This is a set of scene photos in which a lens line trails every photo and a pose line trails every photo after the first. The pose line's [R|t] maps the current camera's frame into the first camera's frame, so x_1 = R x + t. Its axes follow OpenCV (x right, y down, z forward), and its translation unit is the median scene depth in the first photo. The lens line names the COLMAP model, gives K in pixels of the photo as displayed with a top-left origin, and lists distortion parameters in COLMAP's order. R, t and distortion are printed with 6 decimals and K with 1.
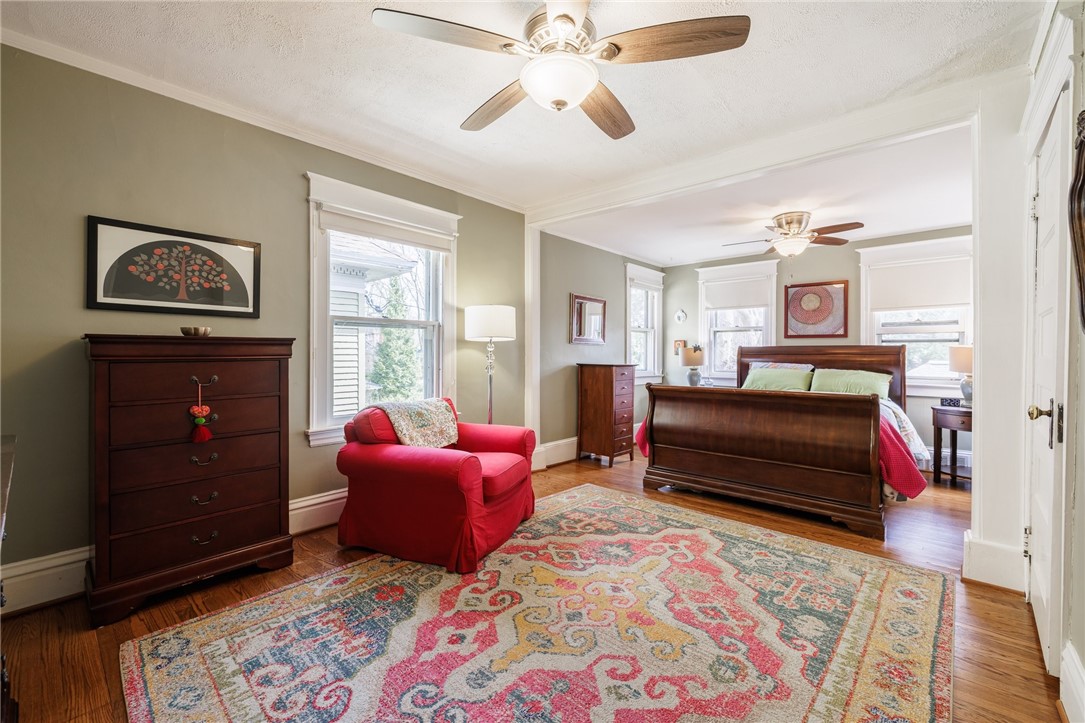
lens RADIAL K [[461.2, 0, 540.7], [0, 461.2, 358.9], [0, 0, 1]] dist [0.001047, -0.000302]
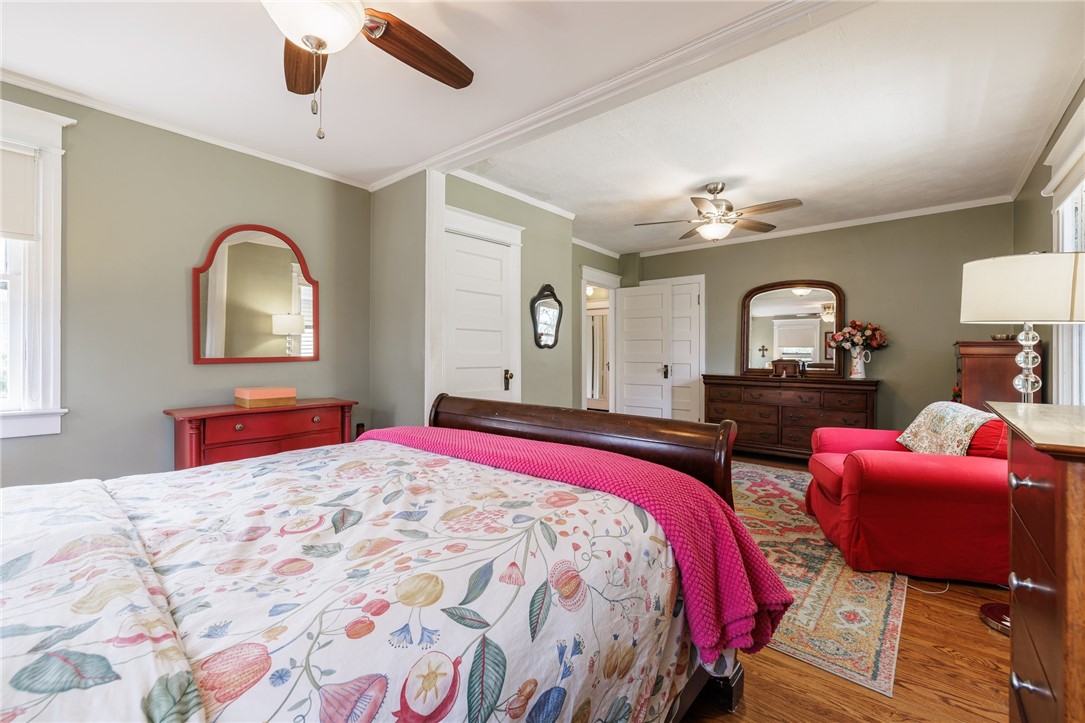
lens RADIAL K [[461.2, 0, 544.2], [0, 461.2, 356.5], [0, 0, 1]] dist [0.001047, -0.000302]
pose [[-0.999467, 0.002702, -0.032526, 0.606153], [0.002445, 0.999965, 0.007952, -0.012688], [0.032546, 0.007868, -0.999439, 2.087439]]
